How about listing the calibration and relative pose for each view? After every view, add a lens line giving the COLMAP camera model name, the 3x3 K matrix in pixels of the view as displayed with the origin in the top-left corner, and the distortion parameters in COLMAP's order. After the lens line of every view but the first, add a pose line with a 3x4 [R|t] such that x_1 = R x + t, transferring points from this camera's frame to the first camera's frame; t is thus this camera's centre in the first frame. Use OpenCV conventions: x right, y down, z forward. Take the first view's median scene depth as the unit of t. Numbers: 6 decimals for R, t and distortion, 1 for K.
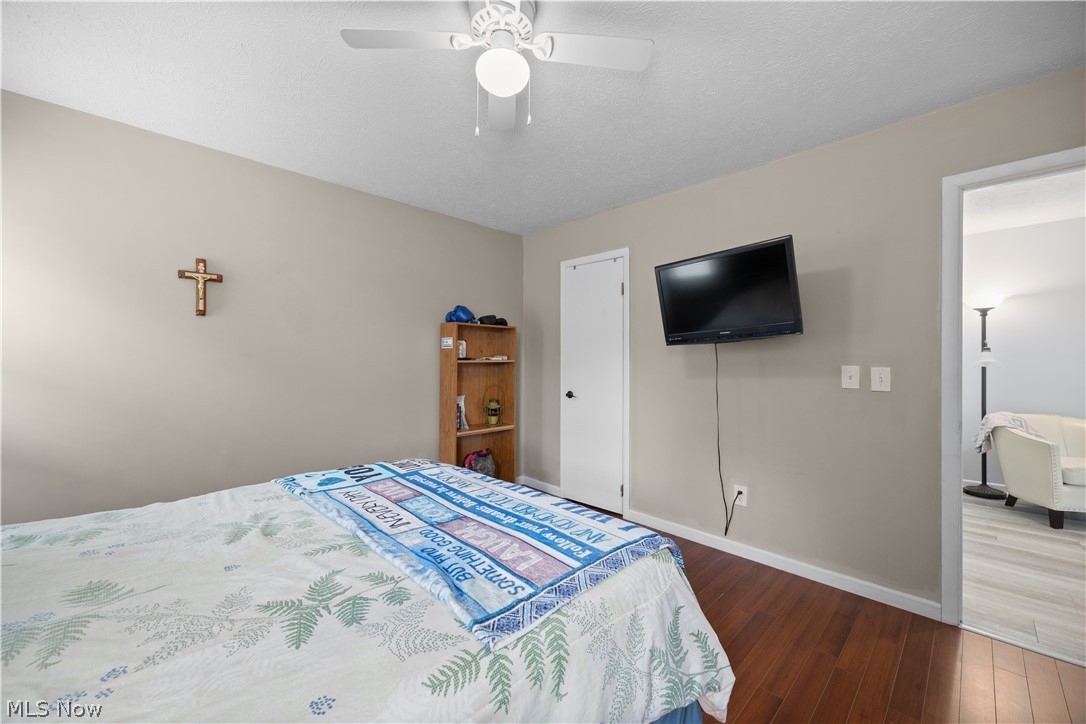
lens RADIAL K [[429.4, 0, 546.1], [0, 429.4, 359.5], [0, 0, 1]] dist [-0.000308, 0.000348]
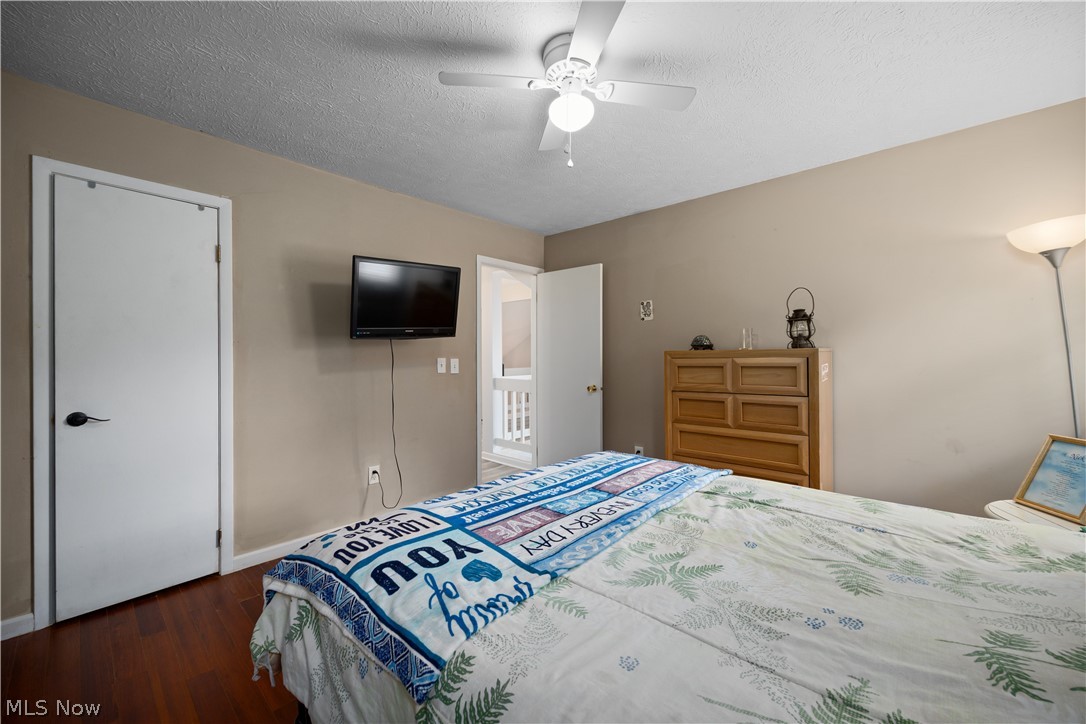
lens RADIAL K [[429.4, 0, 546.1], [0, 429.4, 359.5], [0, 0, 1]] dist [-0.000308, 0.000348]
pose [[-0.067148, -0.012589, 0.997664, -1.177589], [-0.000881, 0.999921, 0.012558, 0.000417], [-0.997743, -0.000036, -0.067154, 1.053860]]
